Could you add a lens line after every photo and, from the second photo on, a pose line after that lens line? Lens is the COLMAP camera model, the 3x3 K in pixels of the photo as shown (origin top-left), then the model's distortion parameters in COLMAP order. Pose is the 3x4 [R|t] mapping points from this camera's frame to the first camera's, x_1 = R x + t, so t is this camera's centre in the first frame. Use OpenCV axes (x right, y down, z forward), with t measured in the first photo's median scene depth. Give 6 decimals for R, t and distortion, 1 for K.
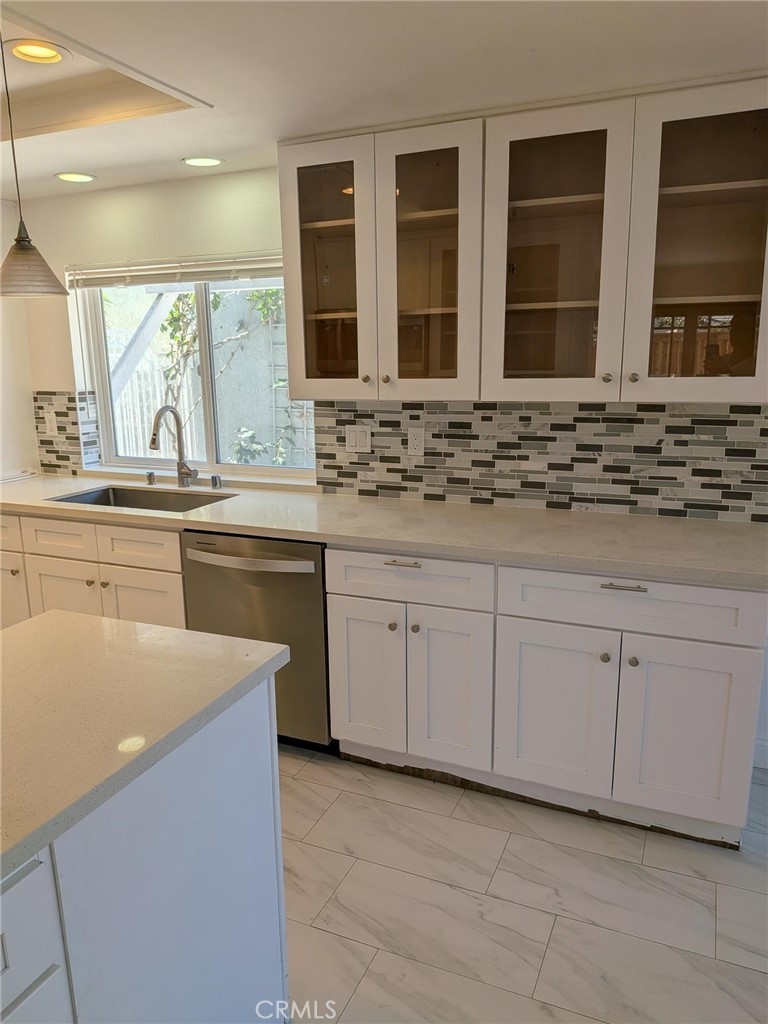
lens RADIAL K [[755.0, 0, 378.5], [0, 755.0, 516.3], [0, 0, 1]] dist [0.010693, -0.001795]
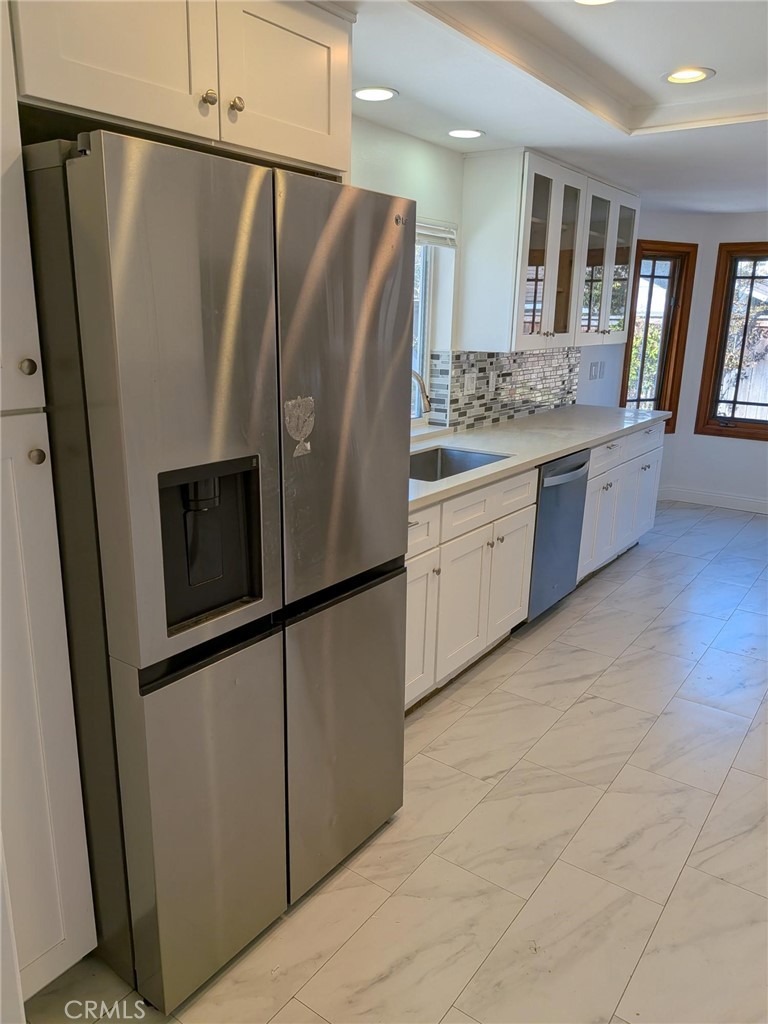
lens RADIAL K [[755.0, 0, 368.8], [0, 755.0, 526.9], [0, 0, 1]] dist [0.010693, -0.001795]
pose [[0.212691, -0.251504, 0.944197, -1.333979], [0.191501, 0.958296, 0.212122, -0.175578], [-0.958170, 0.135698, 0.251984, 0.883822]]
